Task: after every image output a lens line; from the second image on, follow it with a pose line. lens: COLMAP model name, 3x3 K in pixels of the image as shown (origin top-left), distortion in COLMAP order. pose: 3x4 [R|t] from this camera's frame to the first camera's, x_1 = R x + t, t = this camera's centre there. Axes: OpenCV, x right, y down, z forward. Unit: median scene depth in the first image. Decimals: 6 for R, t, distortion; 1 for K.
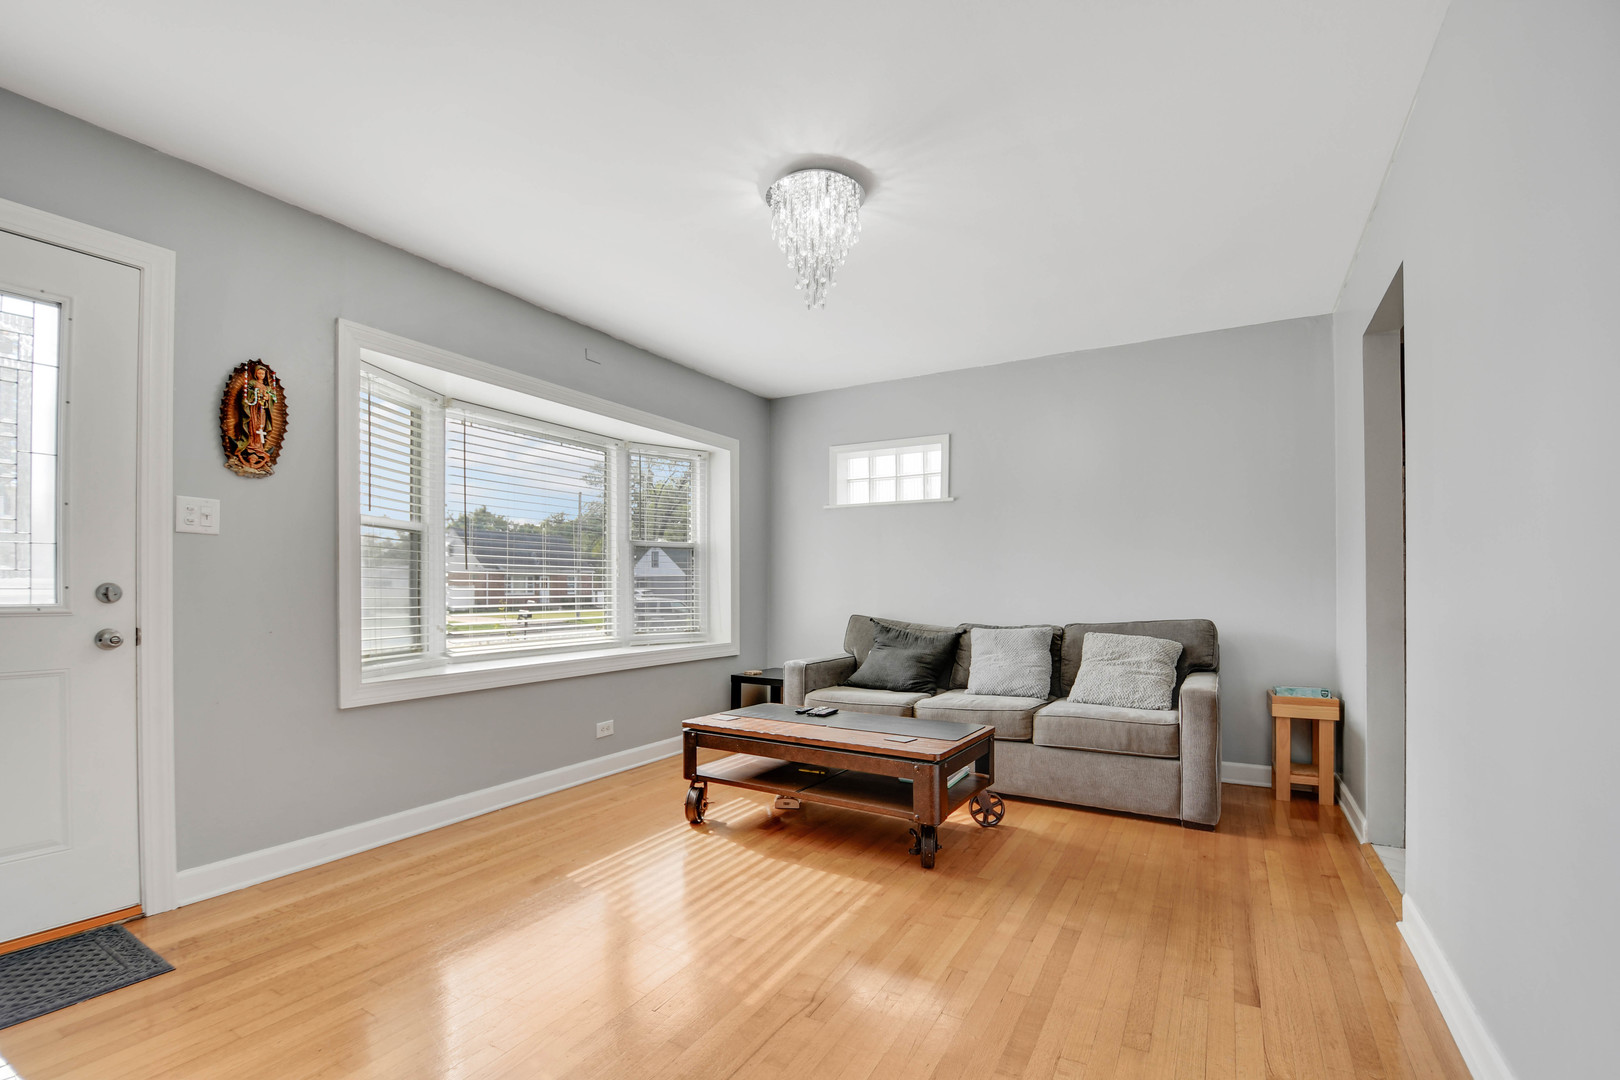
lens RADIAL K [[723.7, 0, 788.8], [0, 723.7, 568.8], [0, 0, 1]] dist [0.001104, -0.001850]
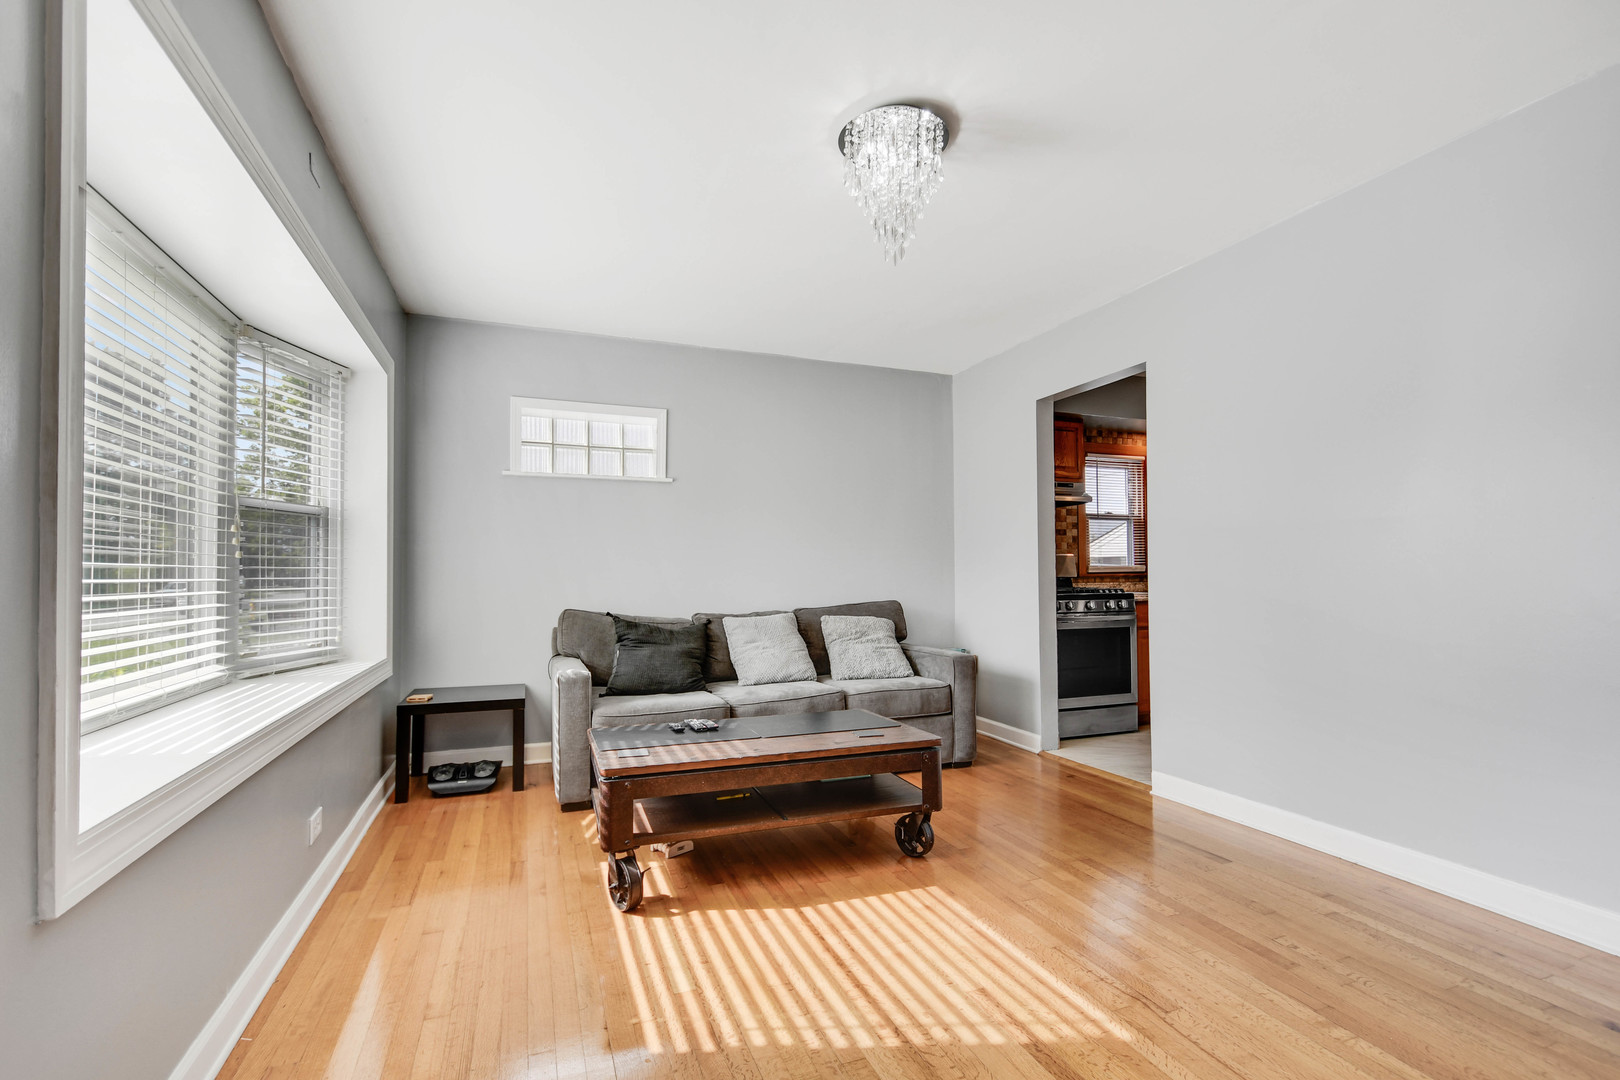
lens RADIAL K [[723.7, 0, 770.0], [0, 723.7, 569.5], [0, 0, 1]] dist [0.001104, -0.001850]
pose [[0.626293, 0.007440, 0.779552, -0.525156], [-0.011005, 0.999939, -0.000701, 0.021277], [-0.779510, -0.008140, 0.626337, 0.413521]]
